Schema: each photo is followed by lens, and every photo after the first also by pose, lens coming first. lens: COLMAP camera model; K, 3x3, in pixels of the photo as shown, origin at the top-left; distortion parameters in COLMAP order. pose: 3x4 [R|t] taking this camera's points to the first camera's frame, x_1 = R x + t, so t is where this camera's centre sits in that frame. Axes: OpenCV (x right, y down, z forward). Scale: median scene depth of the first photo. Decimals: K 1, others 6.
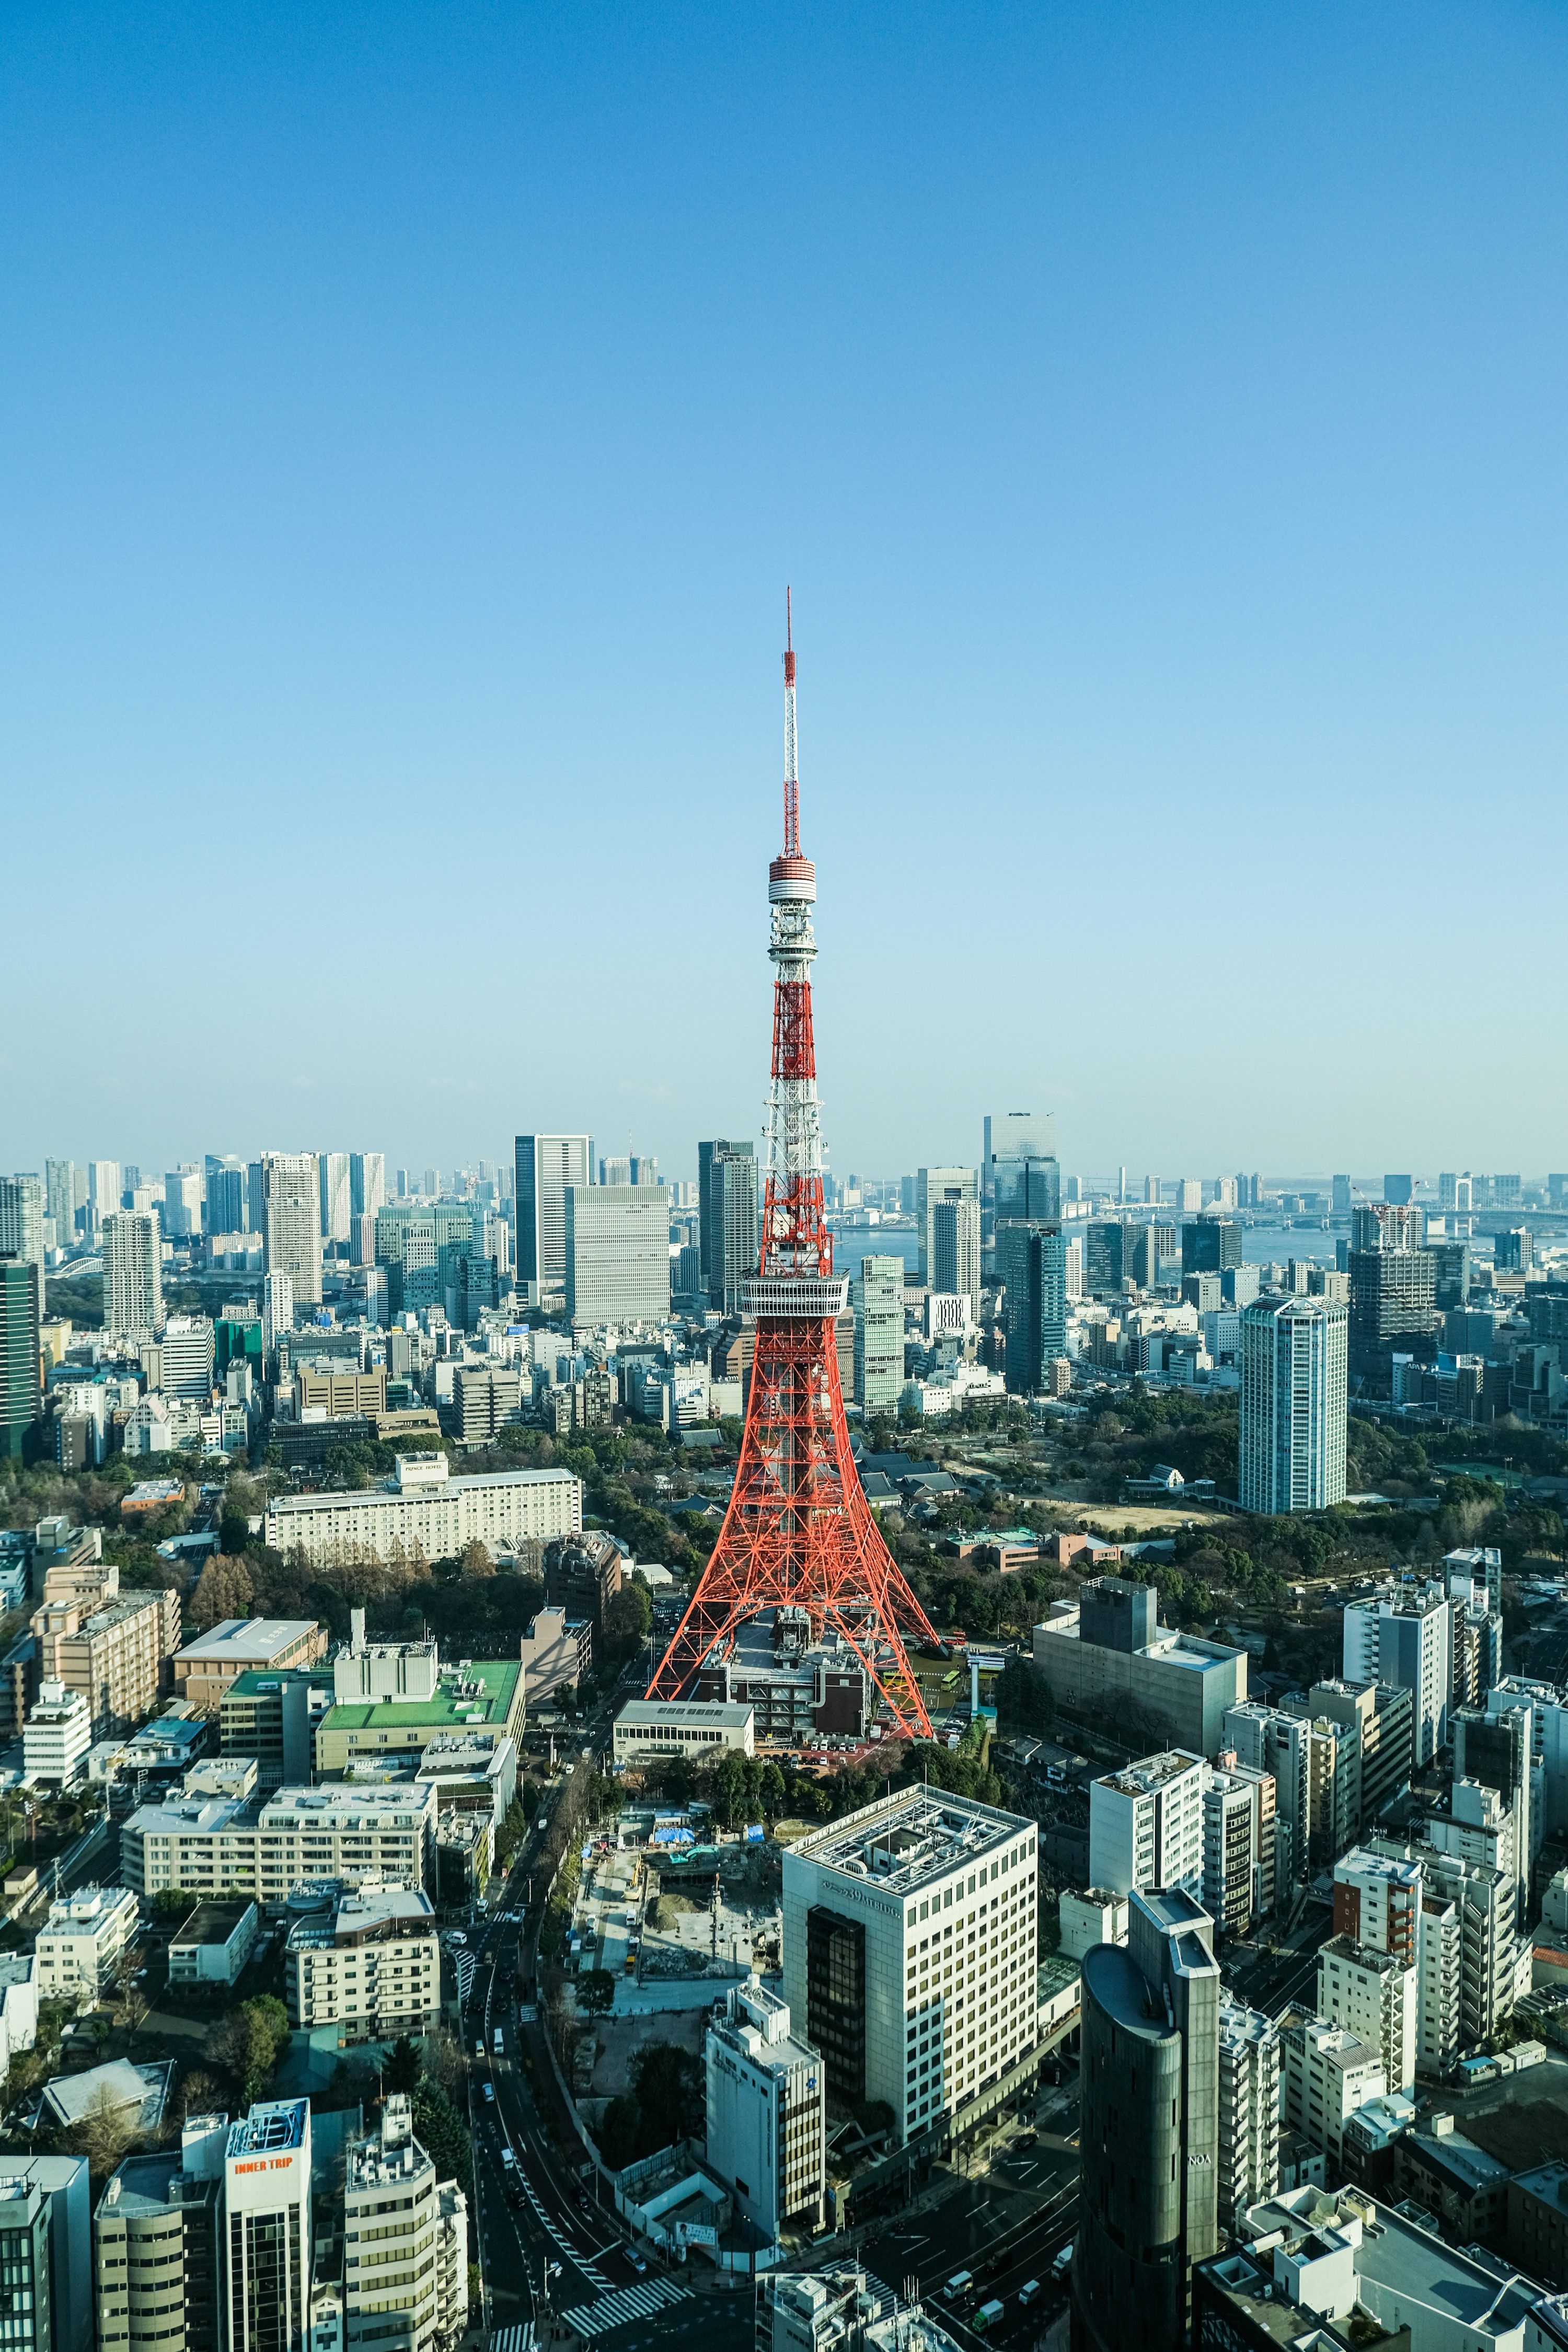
lens RADIAL K [[1594.1, 0, 783.0], [0, 1594.1, 1215.2], [0, 0, 1]] dist [0.001681, 0.000175]
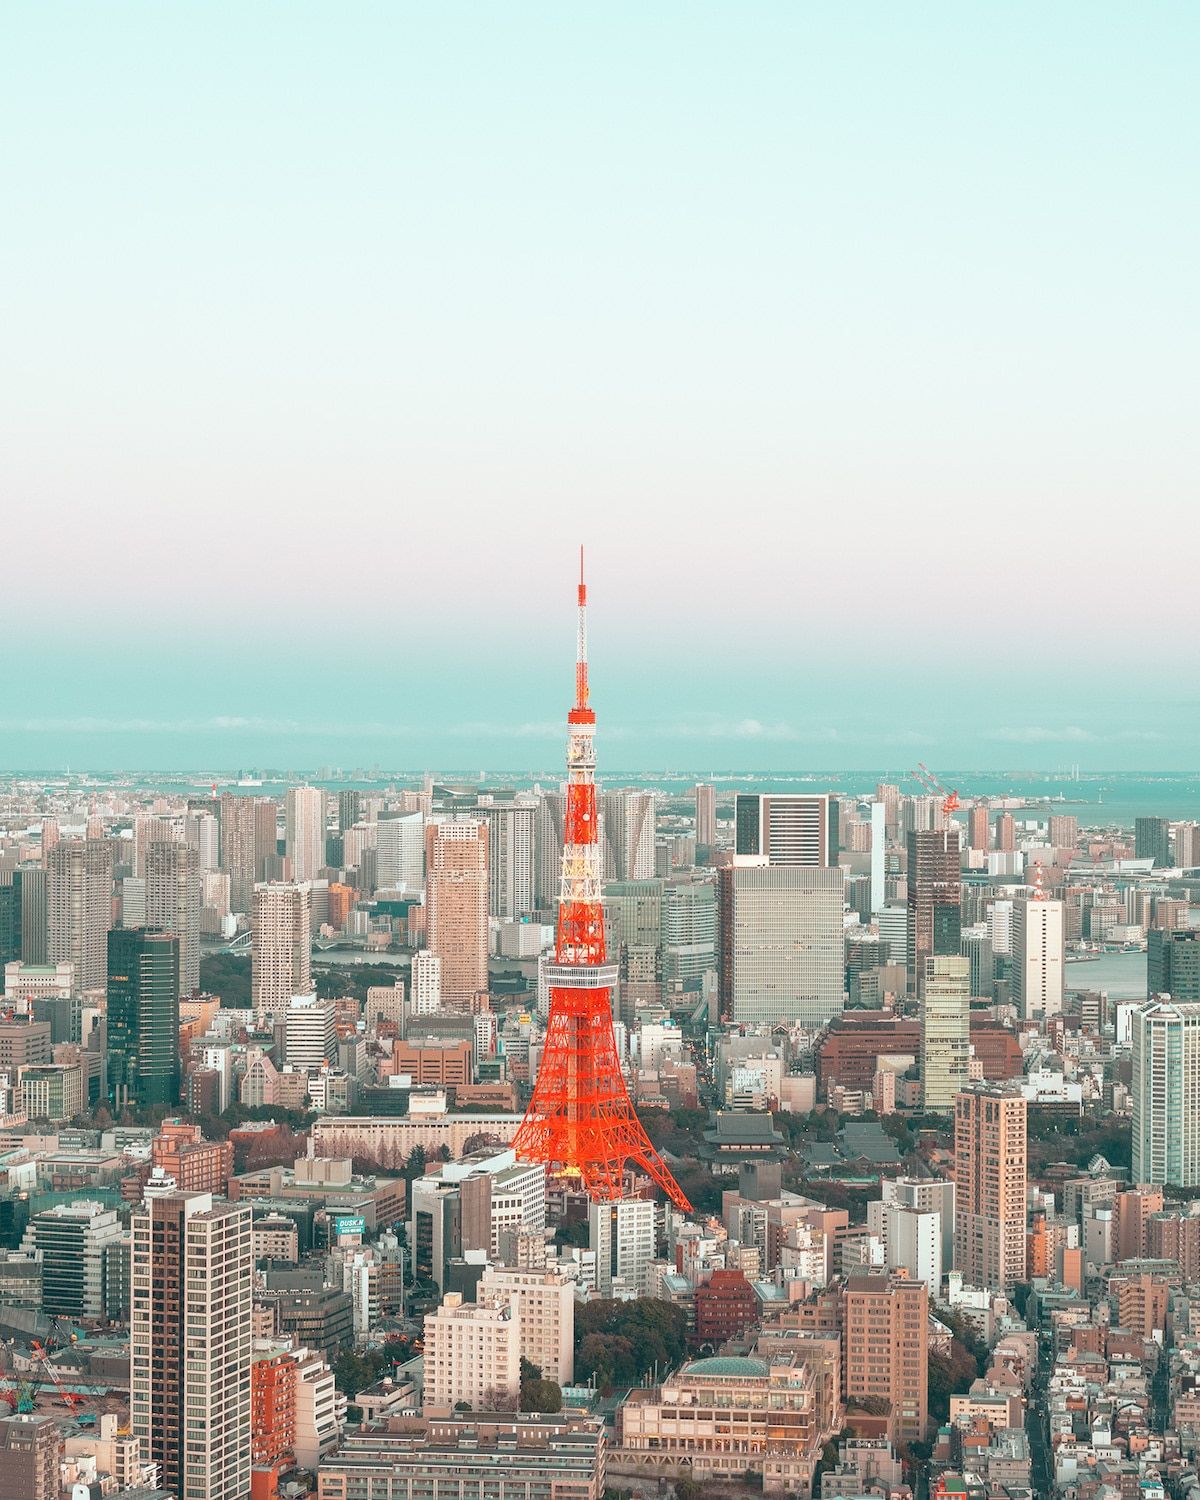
lens RADIAL K [[3127.5, 0, 600.0], [0, 3127.5, 750.0], [0, 0, 1]] dist [0.004524, -0.531883]
pose [[0.947889, 0.011364, -0.318399, 0.751085], [-0.022398, 0.999268, -0.031015, -0.059342], [0.317813, 0.036530, 0.947449, -1.464046]]
